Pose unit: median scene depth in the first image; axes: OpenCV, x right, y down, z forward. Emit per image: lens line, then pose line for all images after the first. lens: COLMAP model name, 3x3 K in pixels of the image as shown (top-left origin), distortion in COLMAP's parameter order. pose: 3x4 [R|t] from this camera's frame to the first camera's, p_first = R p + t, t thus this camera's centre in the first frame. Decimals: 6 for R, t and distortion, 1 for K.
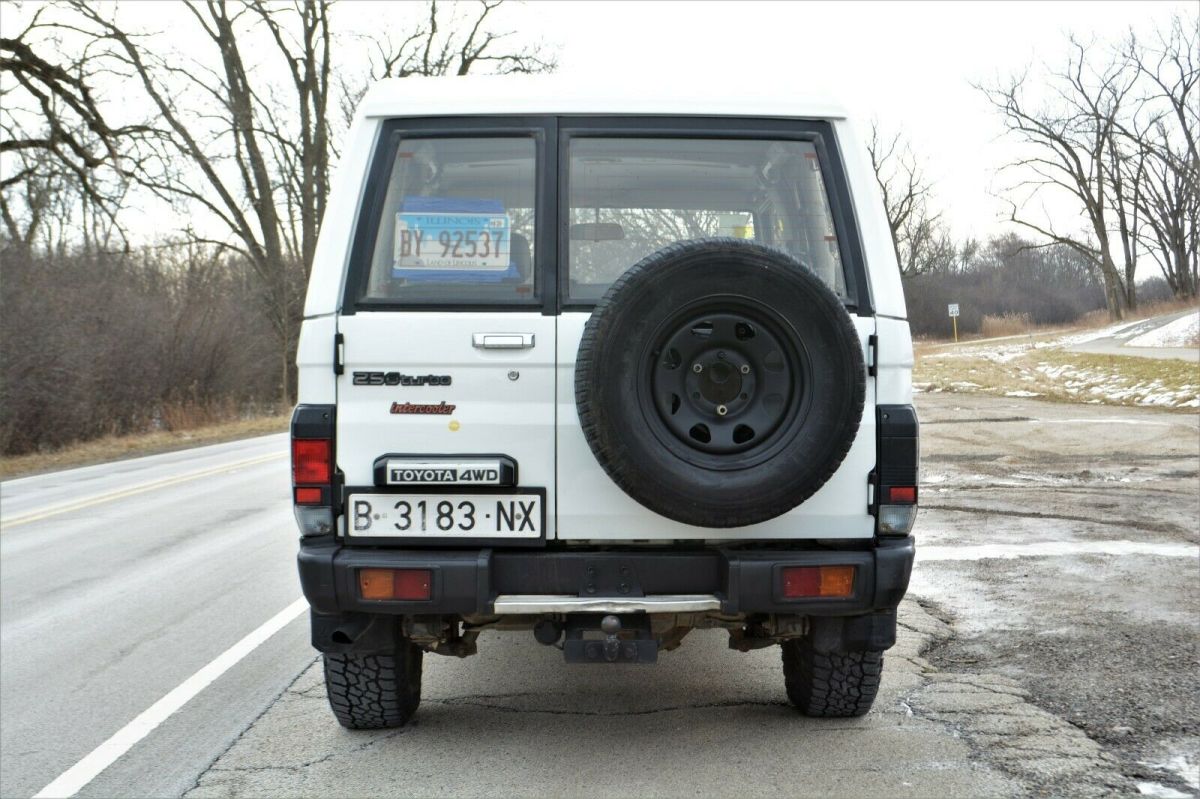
lens RADIAL K [[1648.3, 0, 608.5], [0, 1648.3, 417.2], [0, 0, 1]] dist [-0.015763, -0.026137]
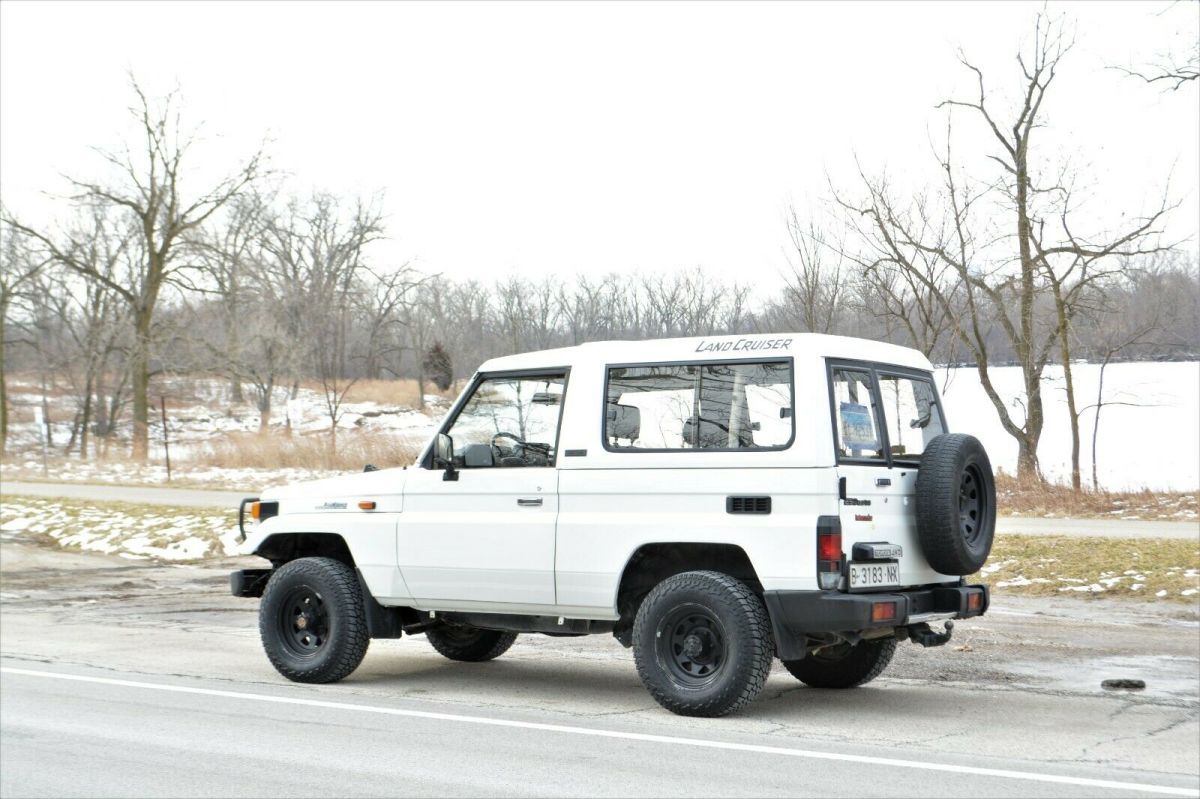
lens RADIAL K [[1871.0, 0, 600.0], [0, 1871.0, 399.5], [0, 0, 1]] dist [-0.027930, -0.038015]
pose [[0.587058, 0.047195, 0.808168, -1.997496], [0.013353, 0.997599, -0.067957, 0.000876], [-0.809434, 0.050687, 0.585019, -0.001244]]
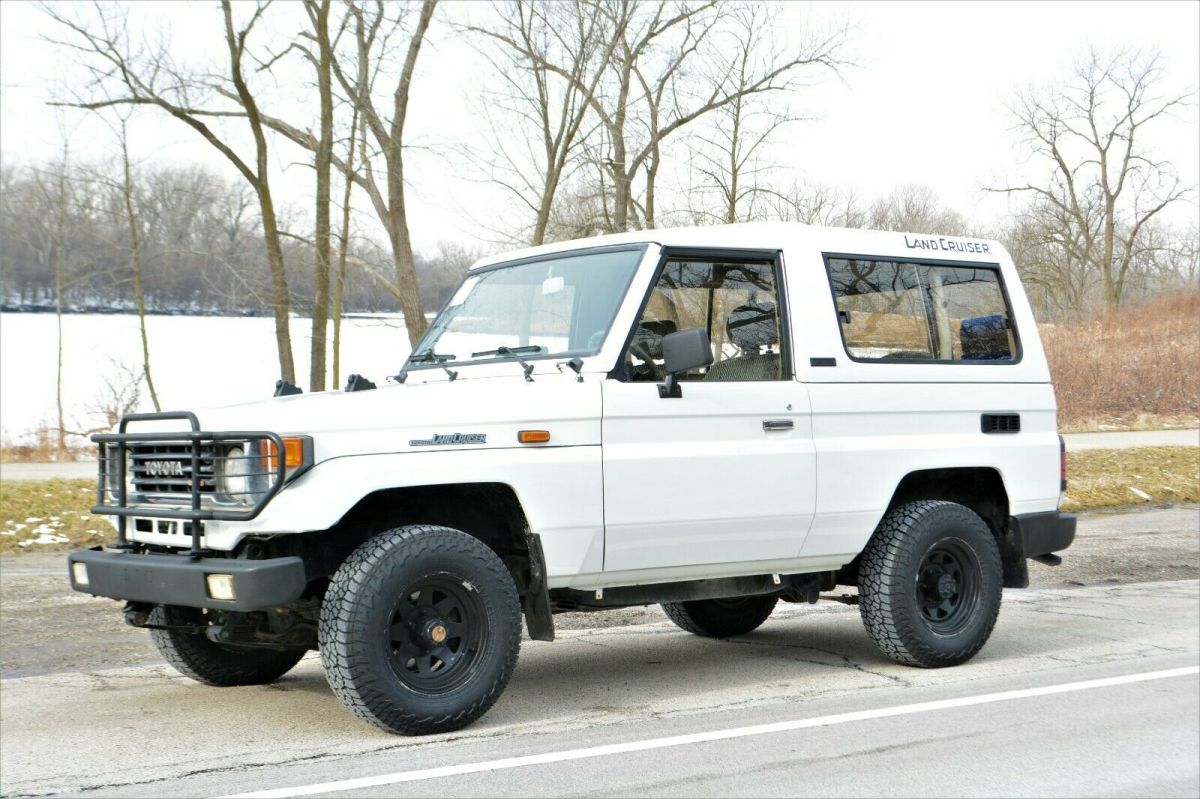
lens RADIAL K [[1871.0, 0, 600.0], [0, 1871.0, 399.5], [0, 0, 1]] dist [-0.027930, -0.038015]
pose [[-0.587082, 0.024392, 0.809160, -1.499862], [0.037492, 0.999293, -0.002921, -0.055635], [-0.808659, 0.028622, -0.587581, 2.553984]]
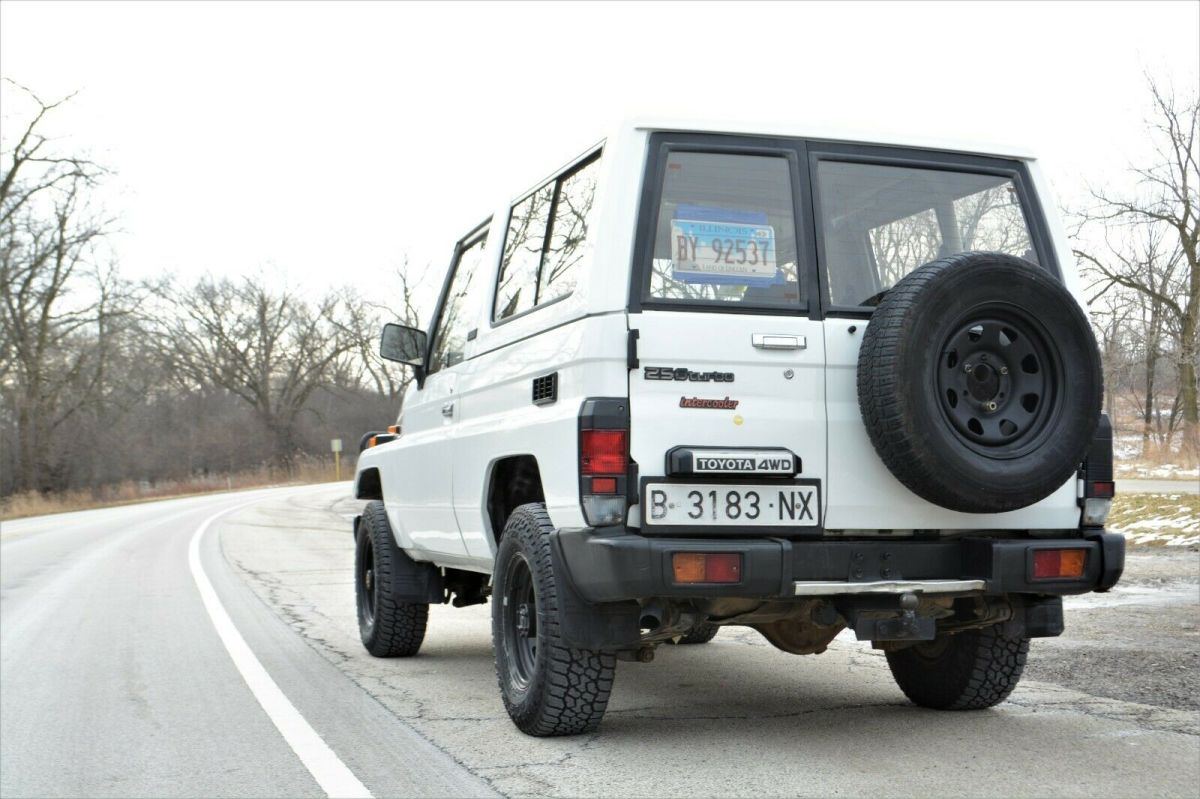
lens RADIAL K [[1648.3, 0, 608.5], [0, 1648.3, 417.2], [0, 0, 1]] dist [-0.015763, -0.026137]
pose [[0.957509, 0.018940, 0.287780, -0.474991], [0.003076, 0.997114, -0.075858, 0.082793], [-0.288386, 0.073520, 0.954688, 0.017250]]
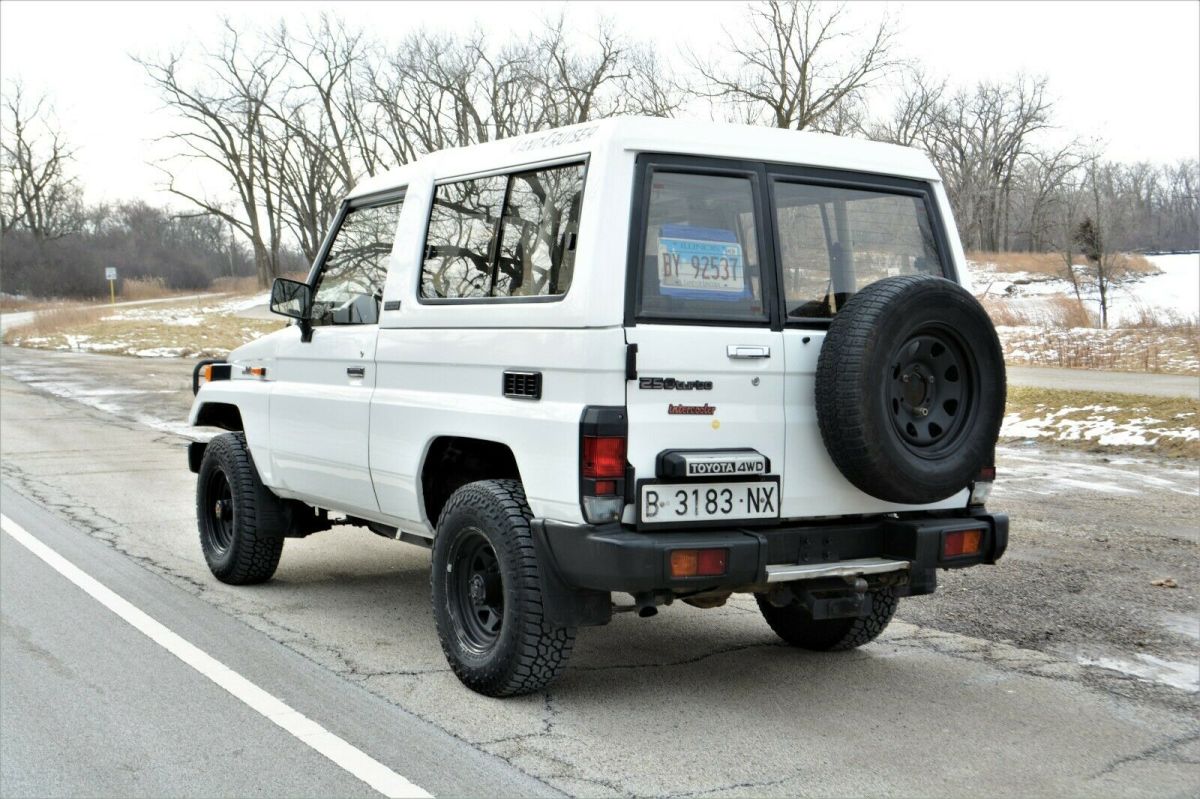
lens RADIAL K [[1556.7, 0, 604.6], [0, 1556.7, 410.0], [0, 0, 1]] dist [-0.044233, 0.025383]
pose [[0.858939, -0.003533, 0.512065, -0.722903], [-0.007715, 0.999773, 0.019840, -0.026169], [-0.512019, -0.020992, 0.858718, 0.093948]]
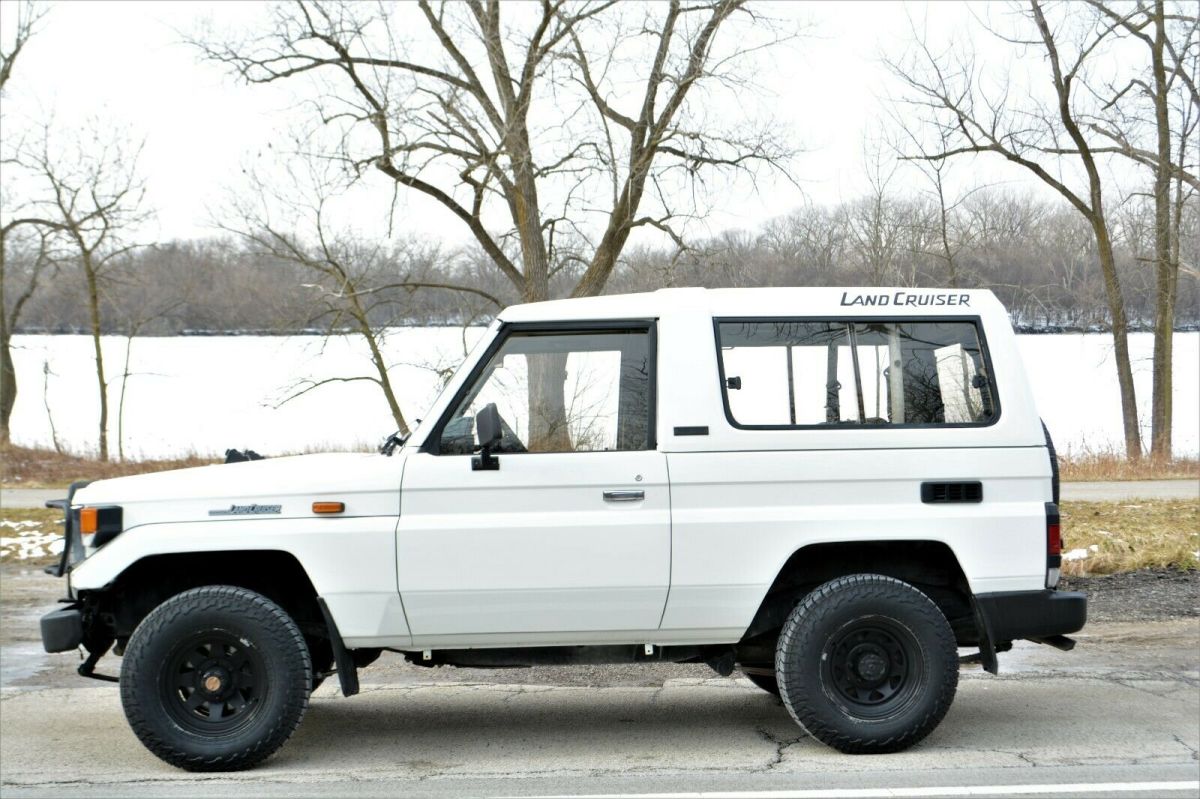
lens RADIAL K [[1693.6, 0, 606.5], [0, 1693.6, 405.7], [0, 0, 1]] dist [-0.026154, -0.065460]
pose [[-0.056990, 0.030220, 0.997917, -1.754397], [0.039810, 0.998816, -0.027973, -0.070871], [-0.997581, 0.038133, -0.058126, 1.511074]]
